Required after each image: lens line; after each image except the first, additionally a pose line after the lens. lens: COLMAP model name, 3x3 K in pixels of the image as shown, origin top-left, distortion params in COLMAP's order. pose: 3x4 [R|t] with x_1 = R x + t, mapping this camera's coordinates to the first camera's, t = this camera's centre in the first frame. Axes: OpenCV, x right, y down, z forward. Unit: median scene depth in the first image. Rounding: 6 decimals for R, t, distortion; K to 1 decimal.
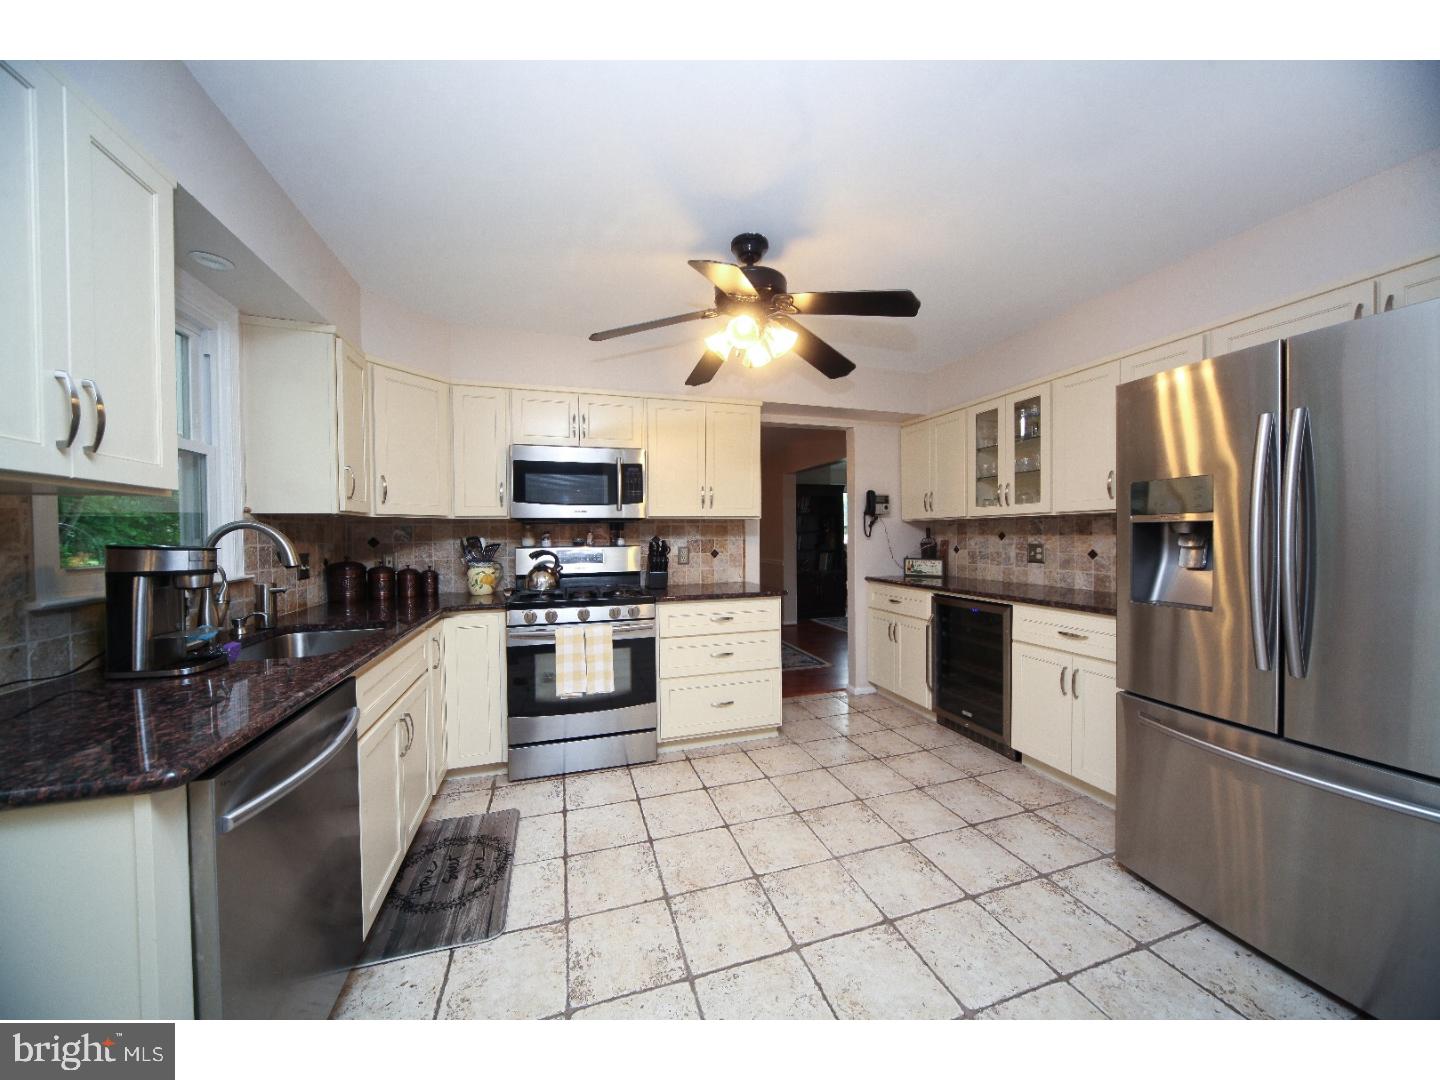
lens RADIAL K [[493.4, 0, 716.6], [0, 493.4, 544.2], [0, 0, 1]] dist [-0.019136, 0.000043]
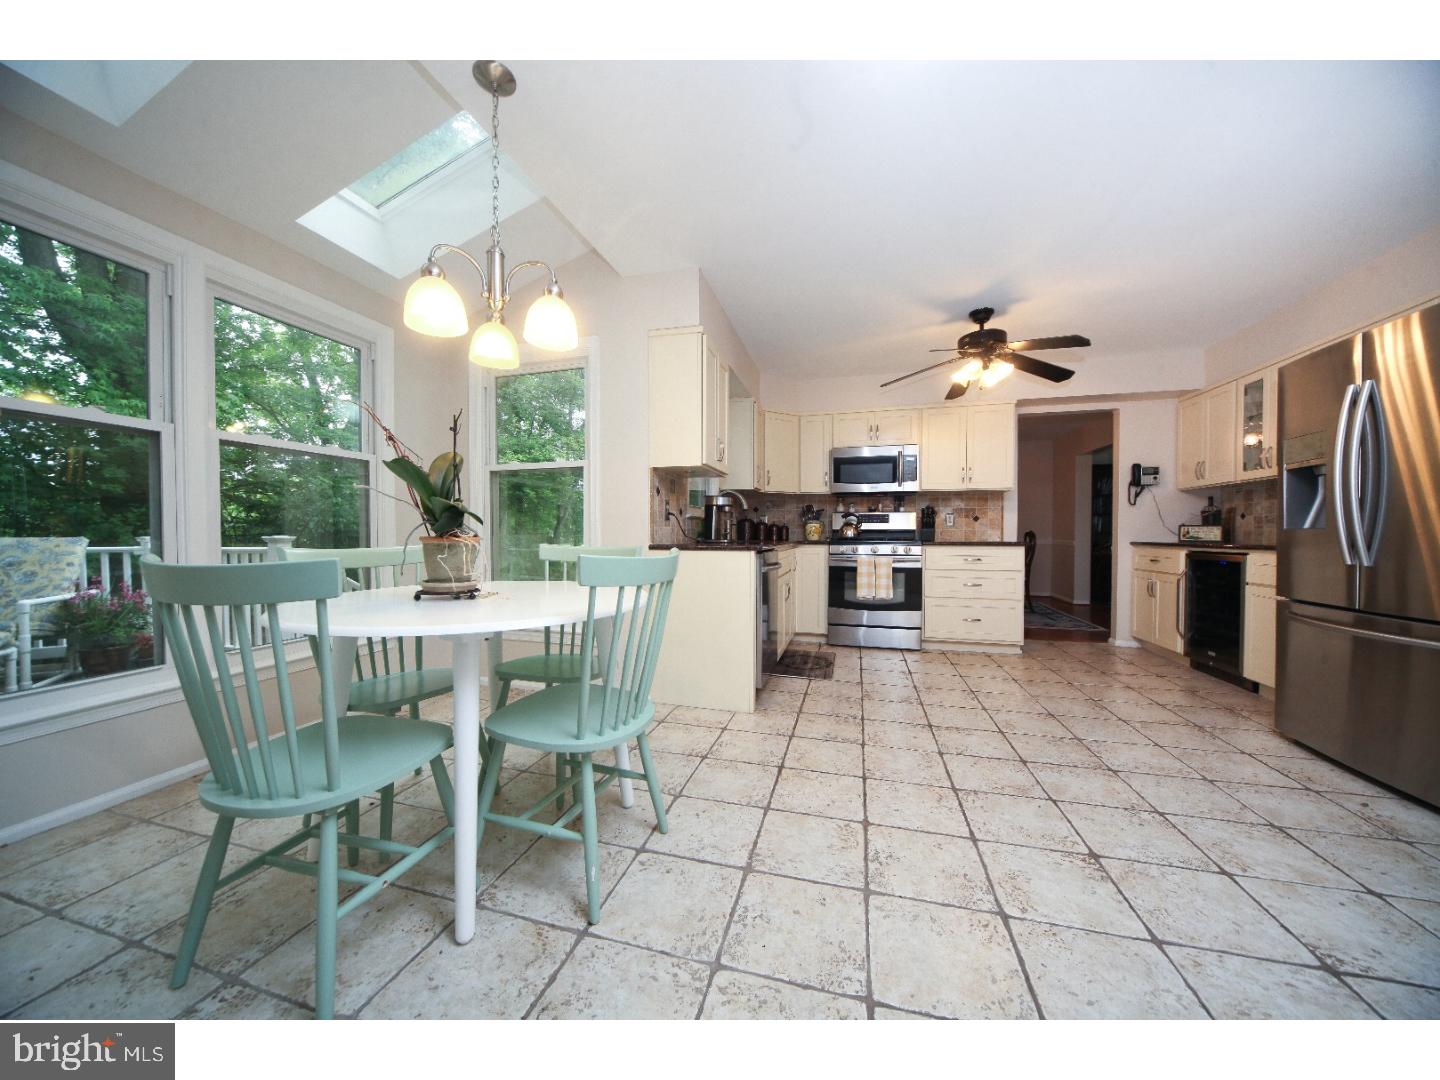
lens RADIAL K [[493.4, 0, 716.6], [0, 493.4, 544.2], [0, 0, 1]] dist [-0.019136, 0.000043]
pose [[0.837085, 0.021638, -0.546644, 0.160642], [-0.019311, 0.999763, 0.010002, 0.105743], [0.546731, 0.002183, 0.837305, -0.573259]]
